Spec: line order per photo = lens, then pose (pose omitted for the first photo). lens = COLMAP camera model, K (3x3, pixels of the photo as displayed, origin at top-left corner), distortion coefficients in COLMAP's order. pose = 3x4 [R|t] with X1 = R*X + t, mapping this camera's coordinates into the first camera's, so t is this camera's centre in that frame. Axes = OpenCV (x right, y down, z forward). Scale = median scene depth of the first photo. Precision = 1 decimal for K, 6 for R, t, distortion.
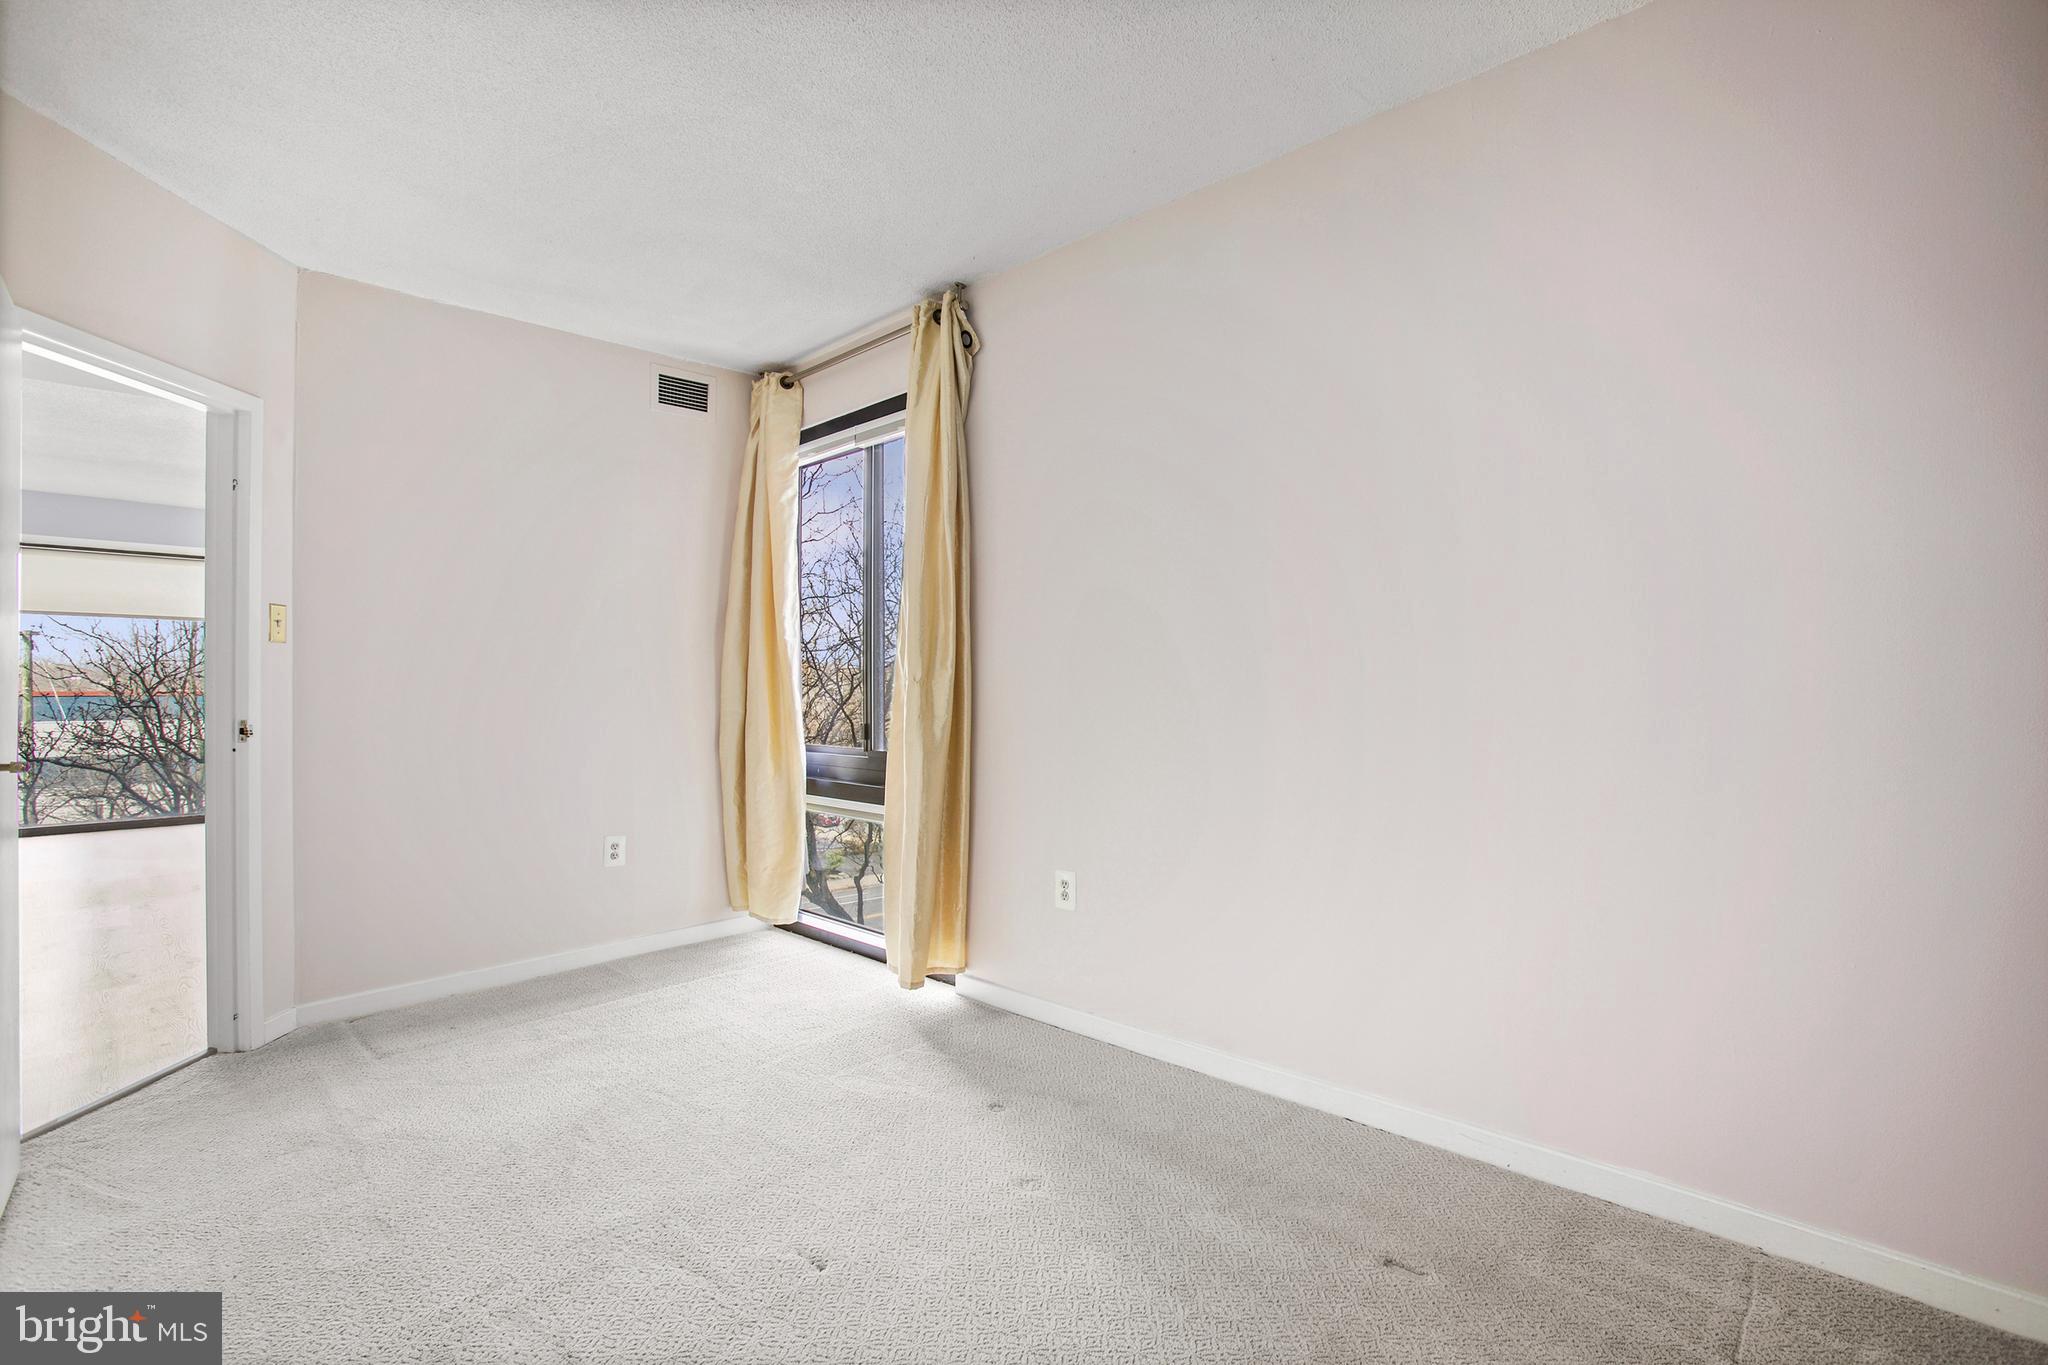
lens RADIAL K [[927.8, 0, 1018.2], [0, 927.8, 681.8], [0, 0, 1]] dist [-0.034248, 0.006407]
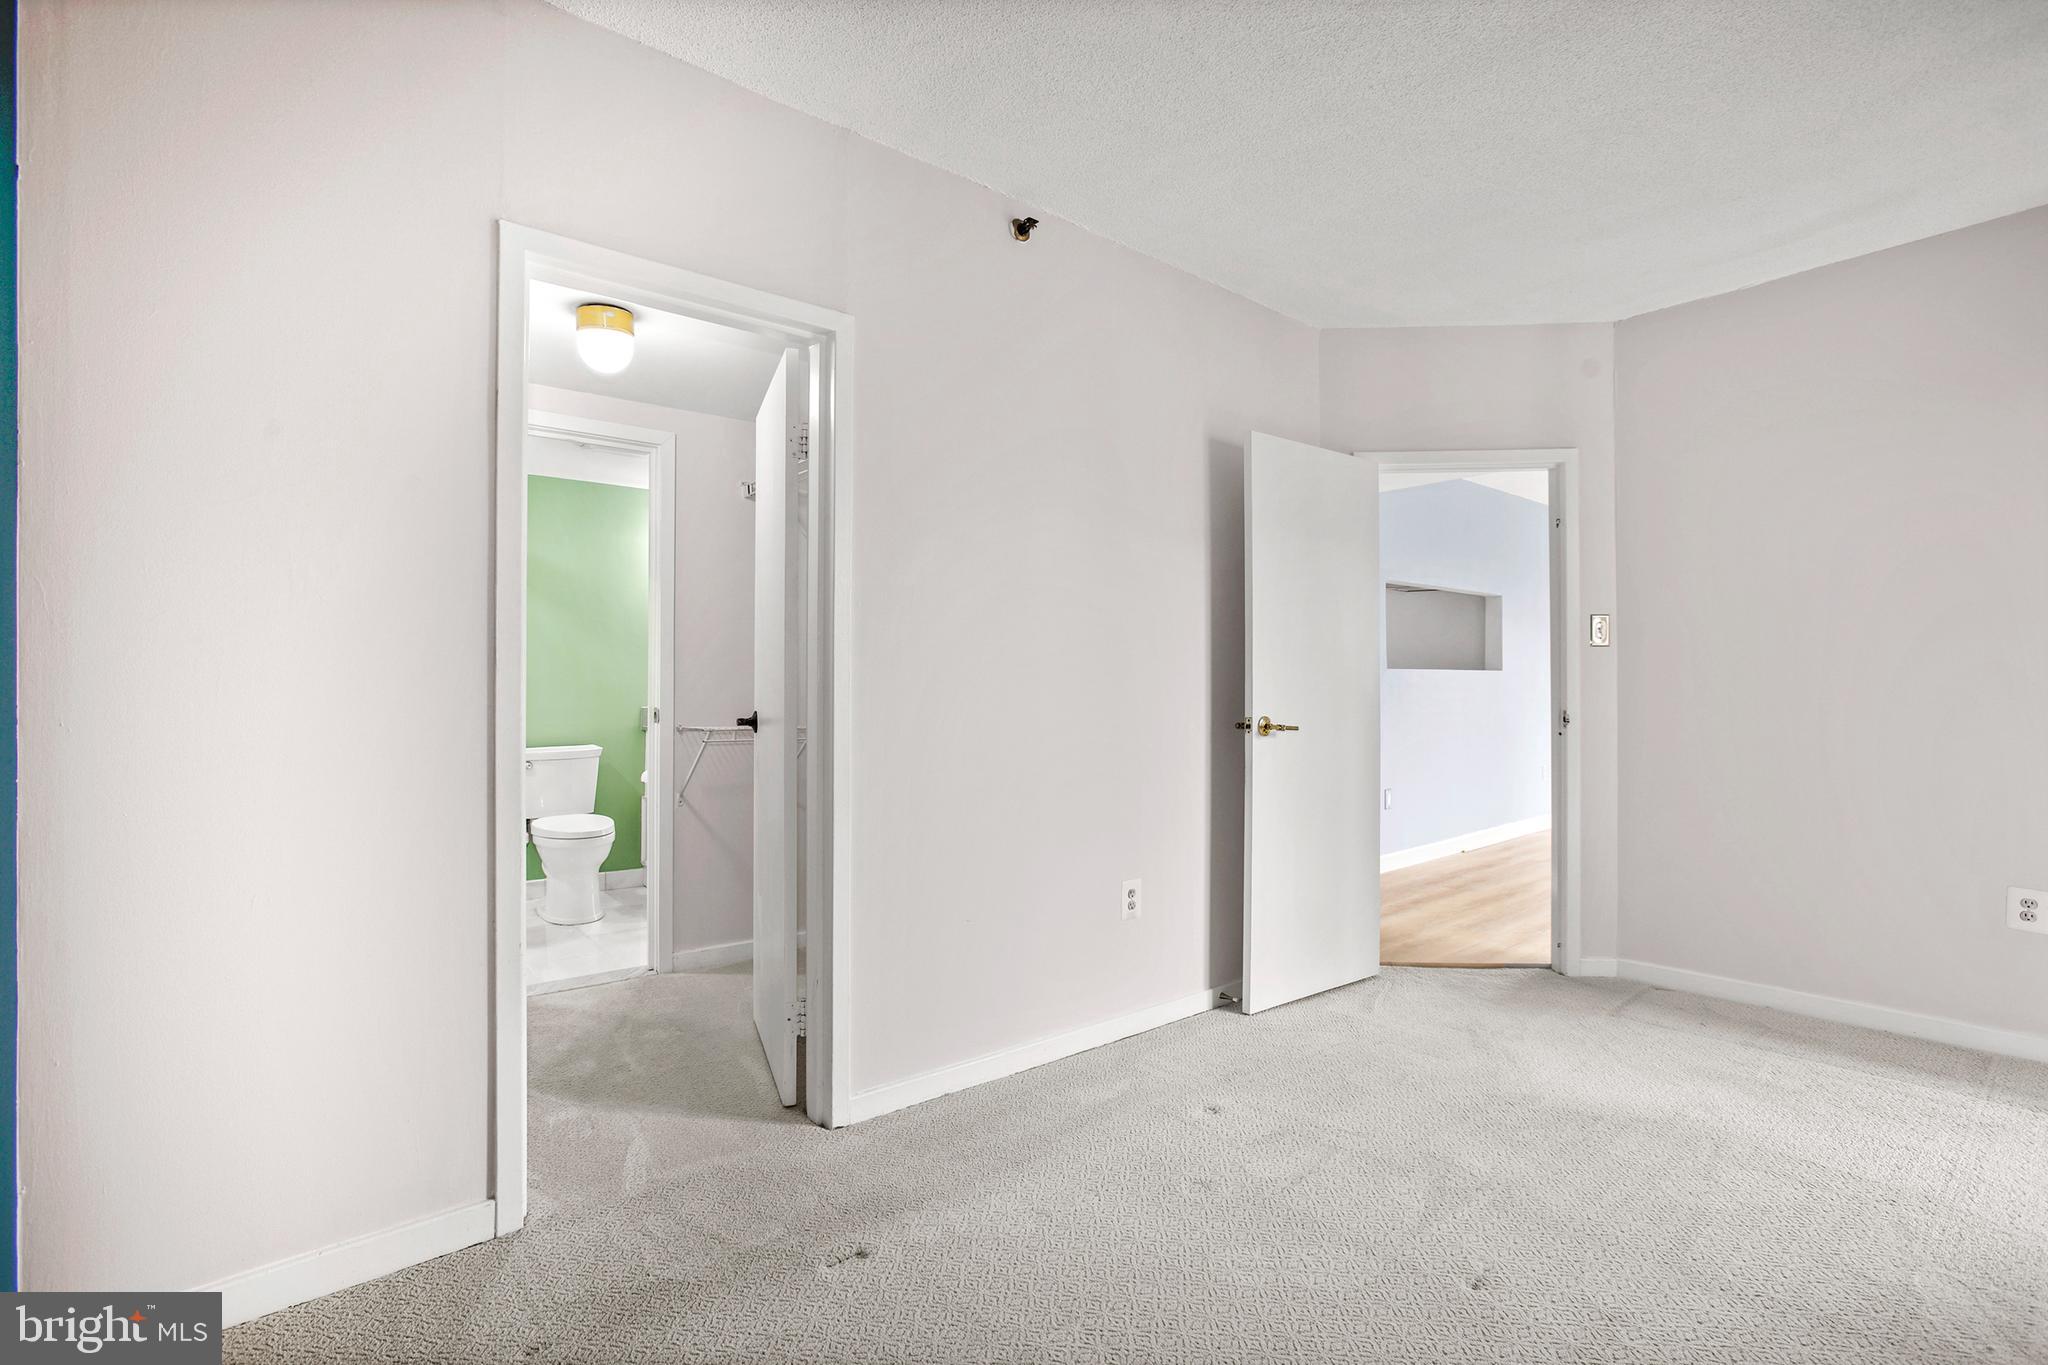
lens RADIAL K [[927.8, 0, 1020.8], [0, 927.8, 689.0], [0, 0, 1]] dist [-0.034248, 0.006407]
pose [[-0.104139, 0.005395, -0.994548, 0.464800], [0.002357, 0.999984, 0.005178, 0.004658], [0.994560, -0.001805, -0.104150, 0.375438]]
